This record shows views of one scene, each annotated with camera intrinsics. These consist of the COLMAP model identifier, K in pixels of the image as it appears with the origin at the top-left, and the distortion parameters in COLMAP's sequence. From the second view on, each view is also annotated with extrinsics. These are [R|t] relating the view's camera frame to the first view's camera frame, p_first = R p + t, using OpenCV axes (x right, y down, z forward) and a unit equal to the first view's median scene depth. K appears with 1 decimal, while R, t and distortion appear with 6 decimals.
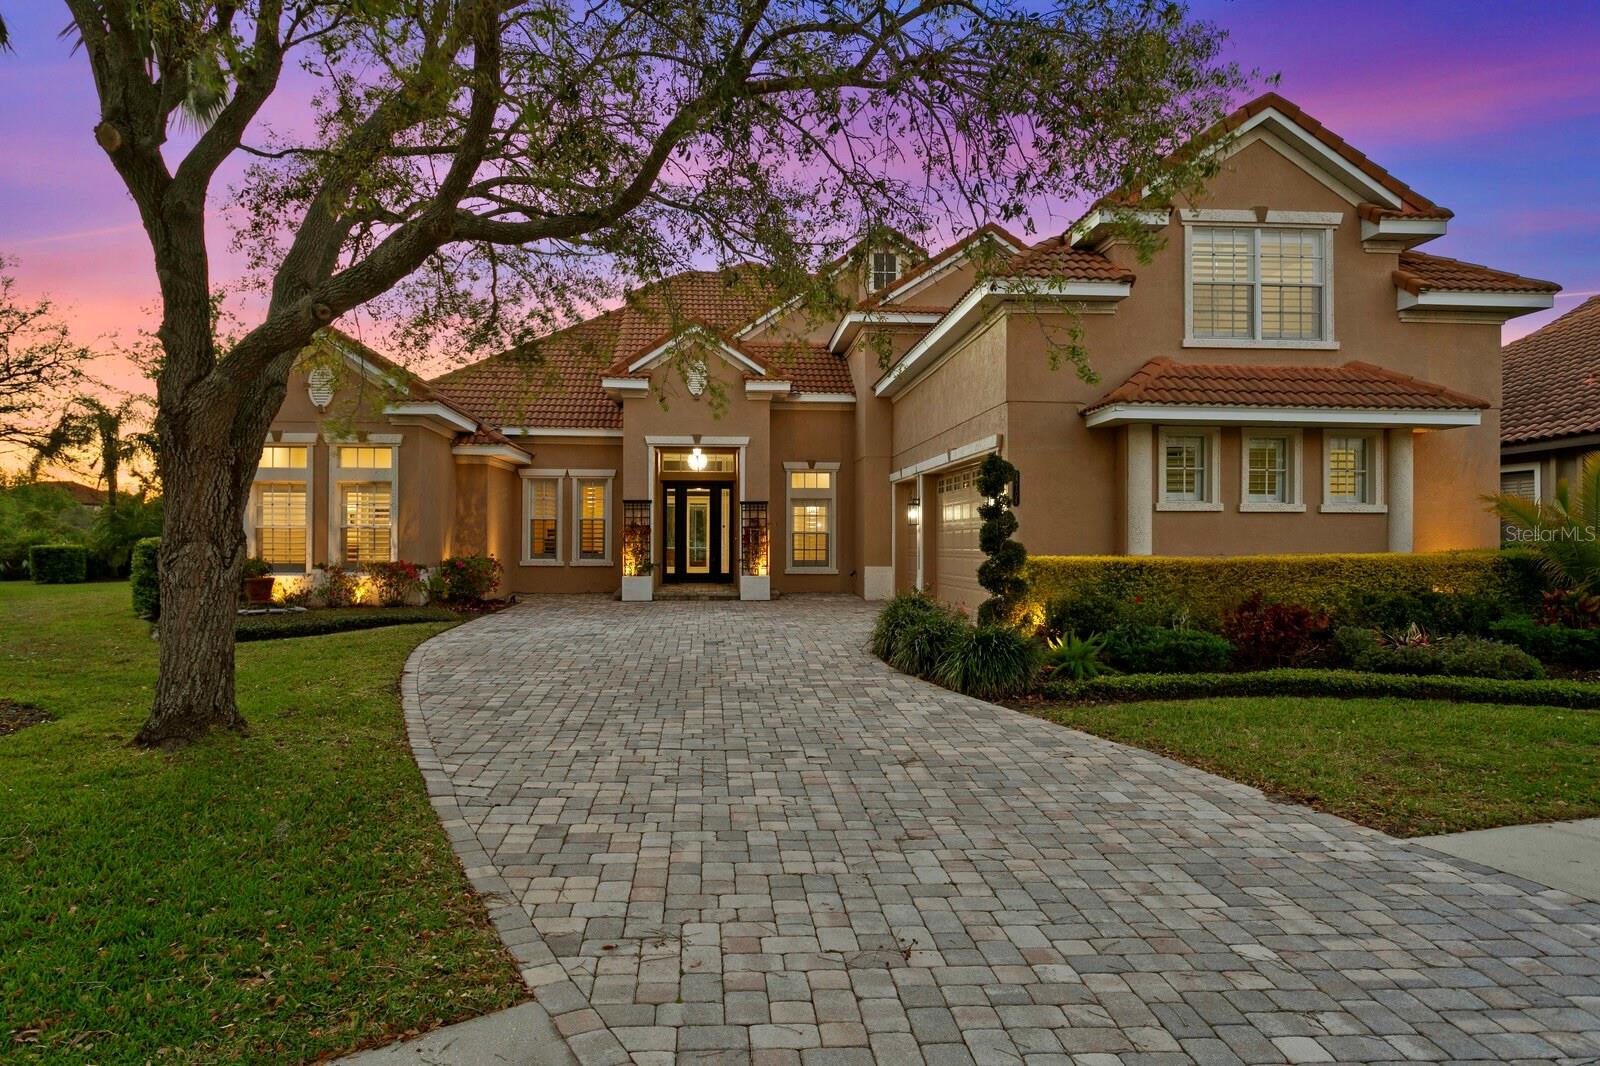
lens RADIAL K [[1035.2, 0, 800.0], [0, 1035.2, 533.0], [0, 0, 1]] dist [0.000143, 0.001099]
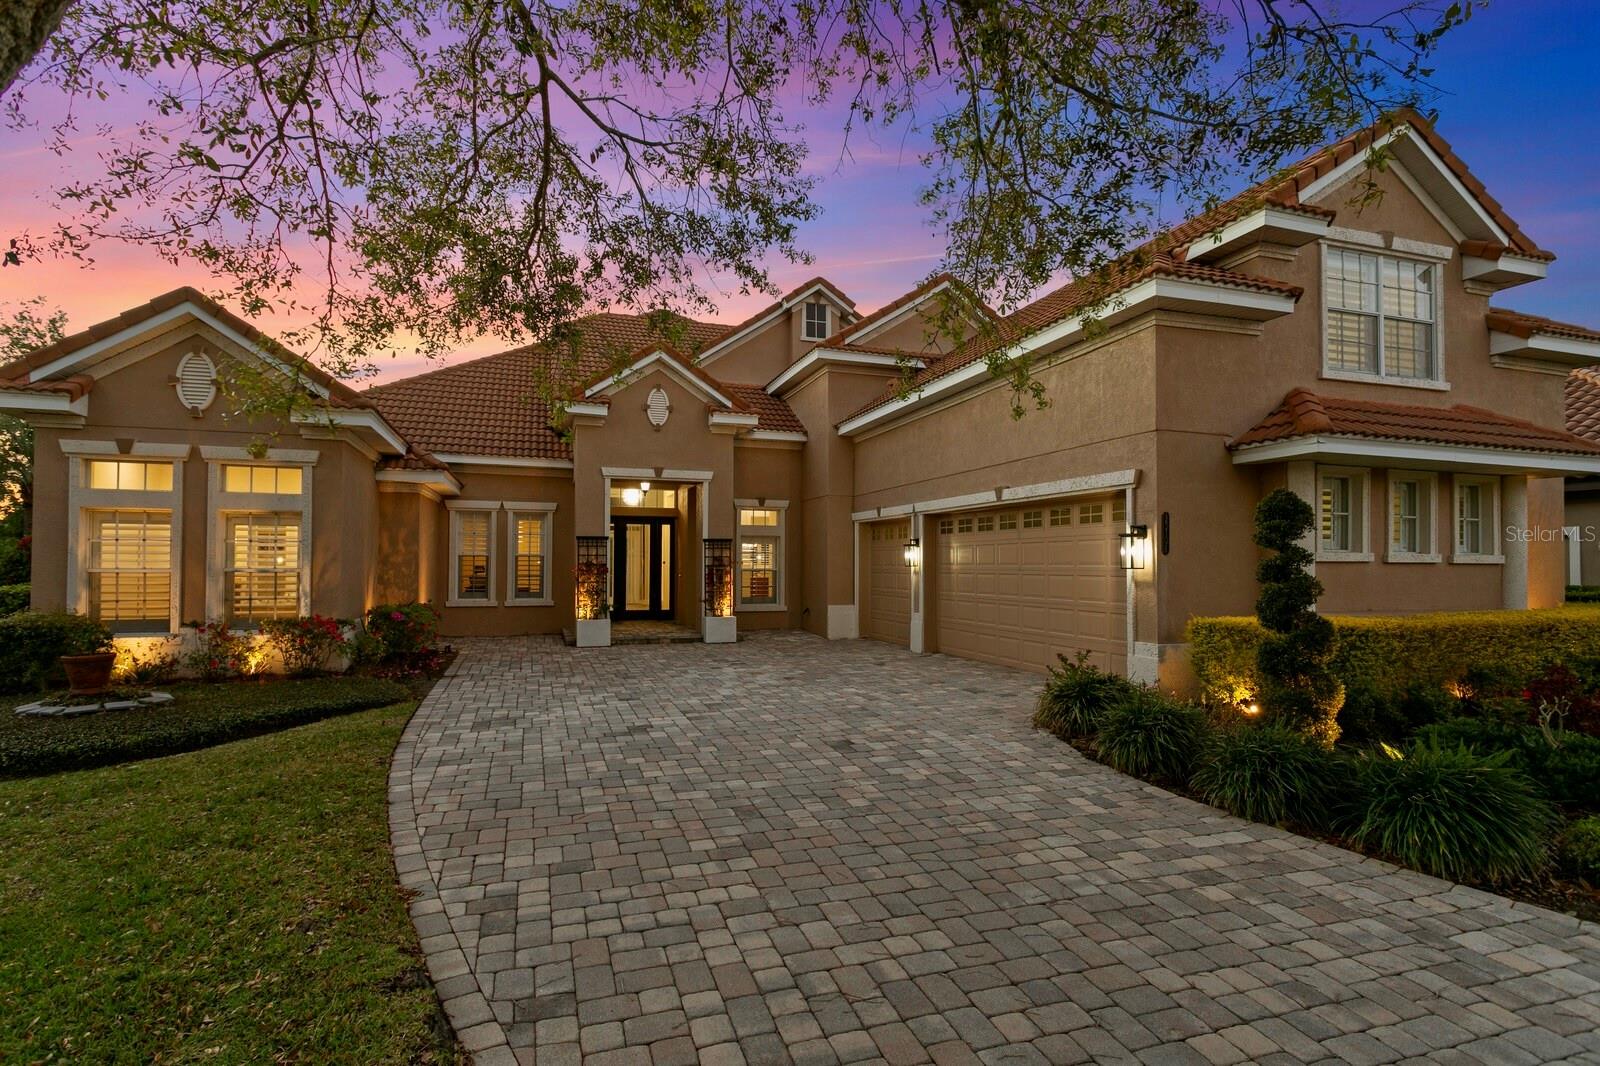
lens RADIAL K [[759.9, 0, 798.1], [0, 759.9, 550.5], [0, 0, 1]] dist [0.003481, 0.000634]
pose [[0.969313, 0.005638, 0.245766, -0.171379], [-0.003932, 0.999965, -0.007432, -0.017499], [-0.245799, 0.006238, 0.969301, 0.351327]]
